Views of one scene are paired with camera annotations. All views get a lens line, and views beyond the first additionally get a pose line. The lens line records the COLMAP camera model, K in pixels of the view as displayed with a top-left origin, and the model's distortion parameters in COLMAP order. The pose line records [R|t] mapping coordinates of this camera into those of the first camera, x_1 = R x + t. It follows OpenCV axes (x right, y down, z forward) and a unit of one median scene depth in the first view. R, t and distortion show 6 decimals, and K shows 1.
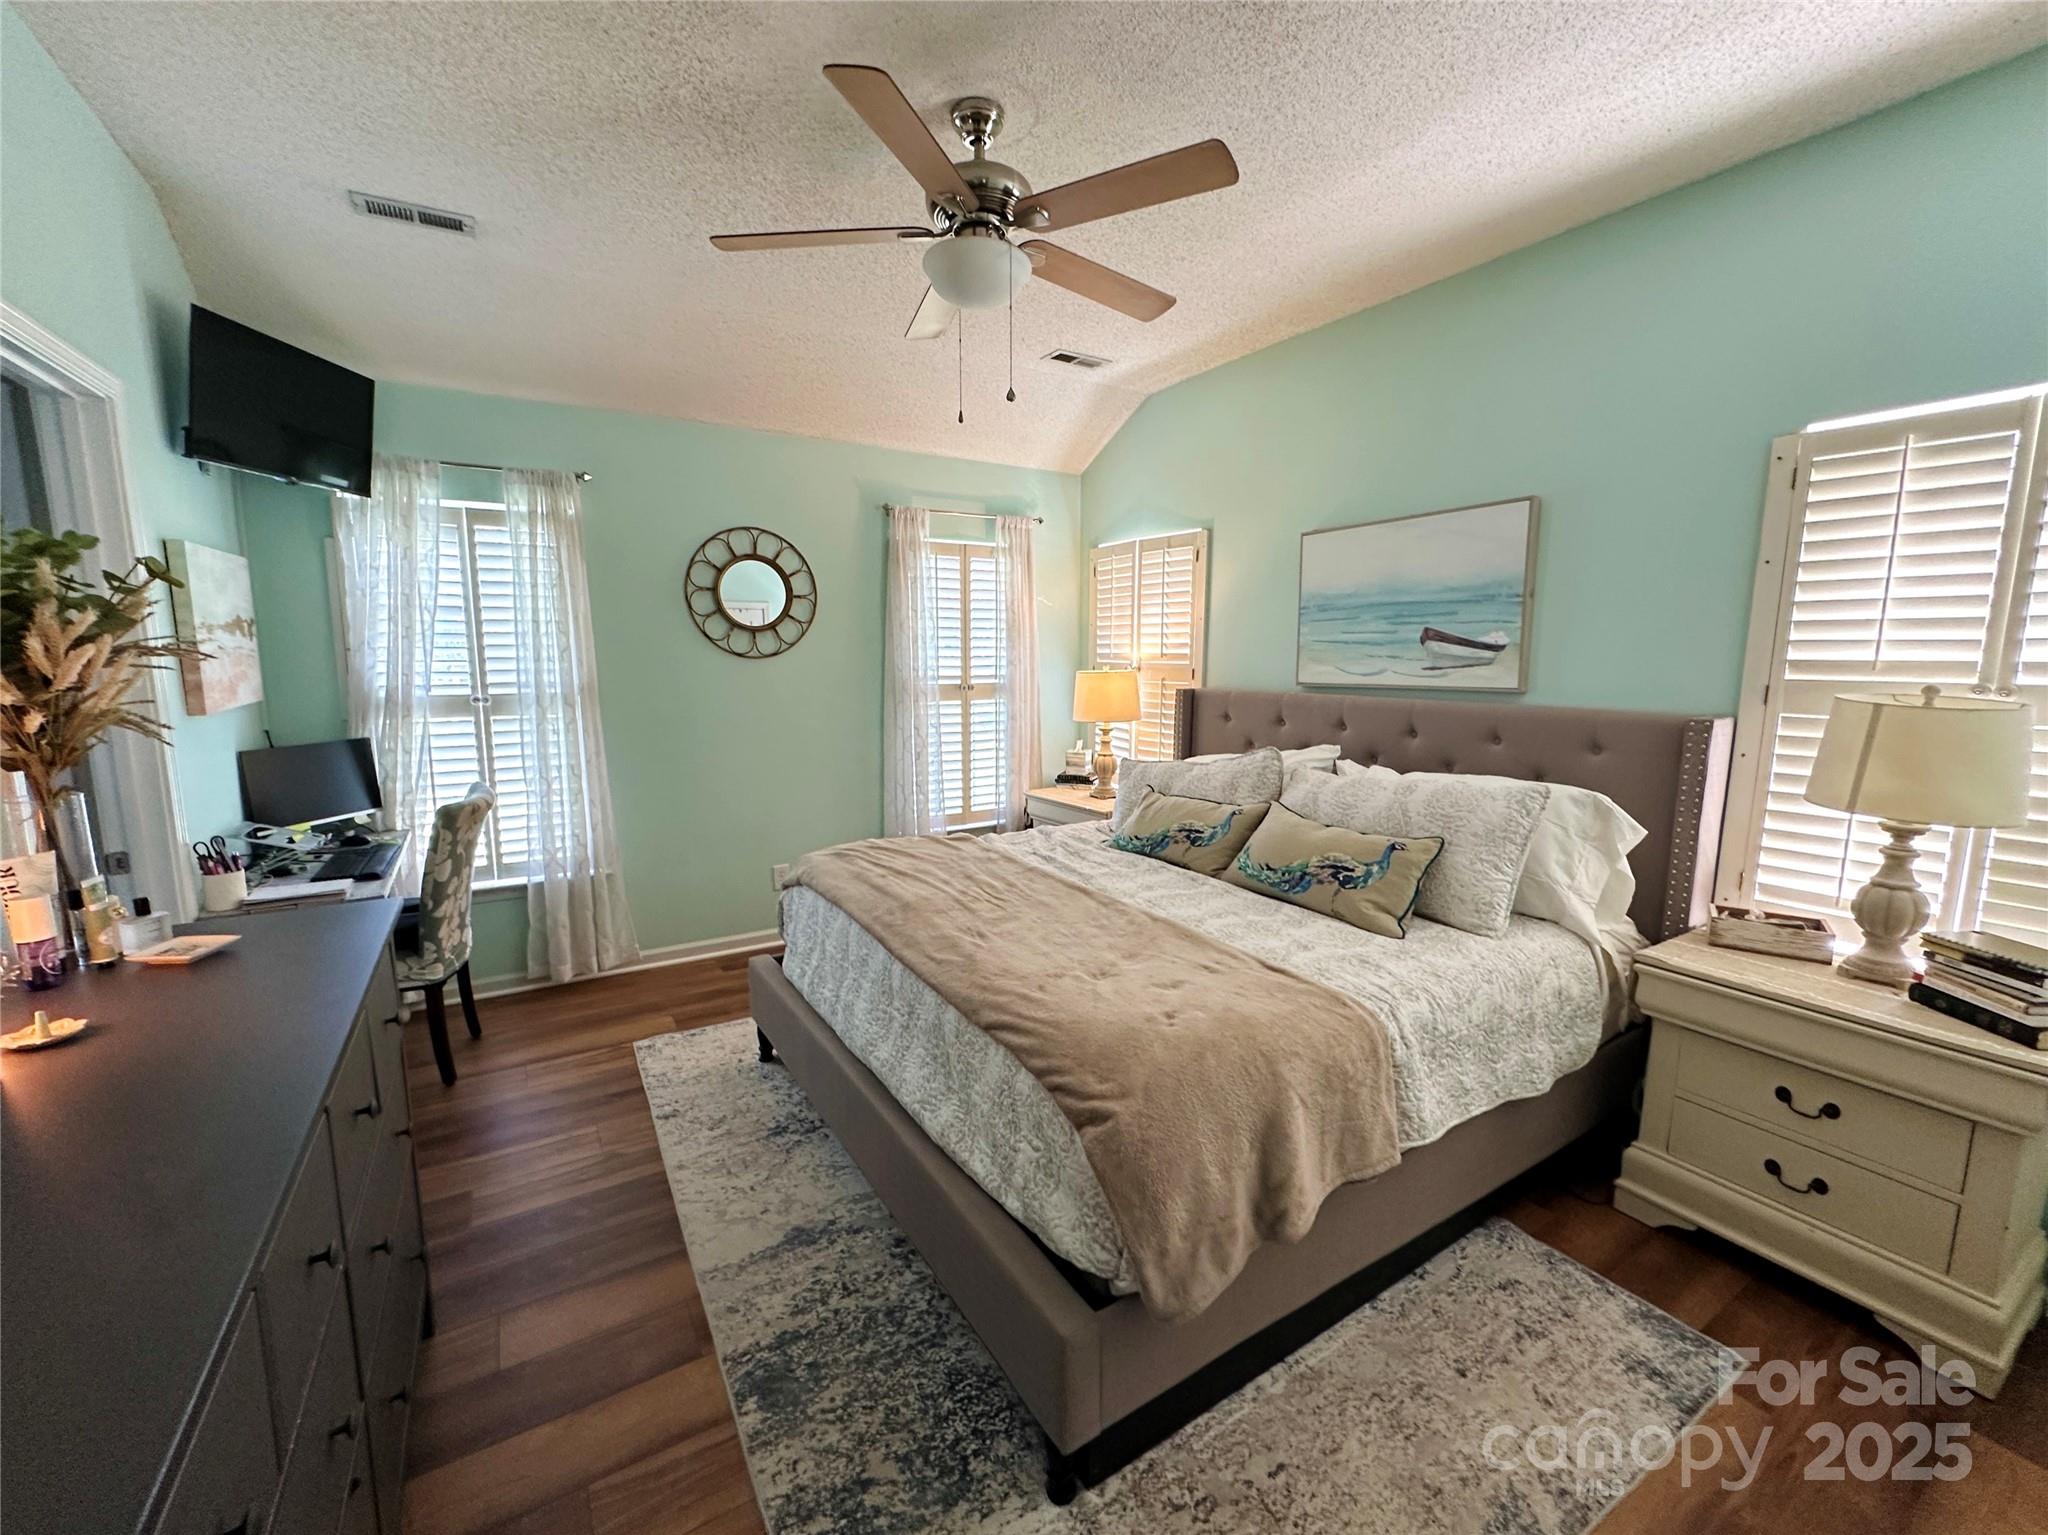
lens RADIAL K [[816.2, 0, 1021.4], [0, 816.2, 767.0], [0, 0, 1]] dist [-0.000524, -0.000246]
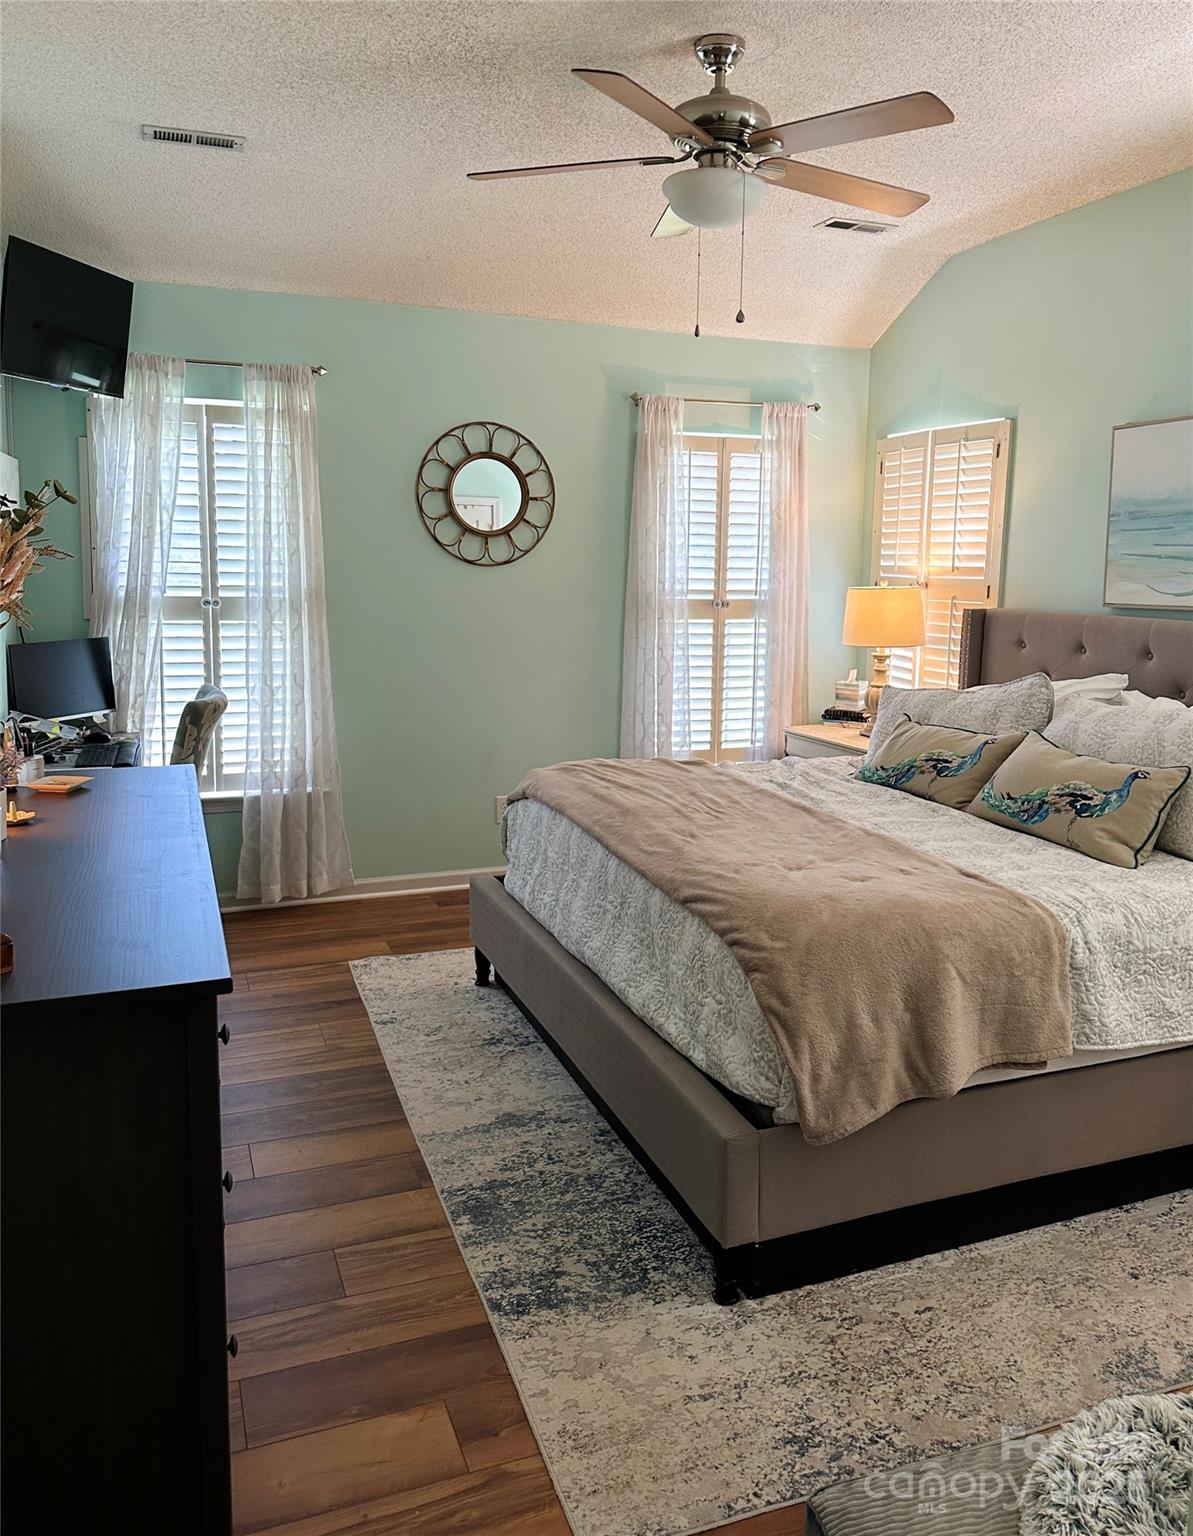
lens RADIAL K [[1170.2, 0, 640.9], [0, 1170.2, 699.5], [0, 0, 1]] dist [0.191813, -0.352576]
pose [[0.985139, 0.034909, -0.168172, 0.092879], [-0.038590, 0.999081, -0.018665, 0.044388], [0.167366, 0.024877, 0.985581, -0.348398]]
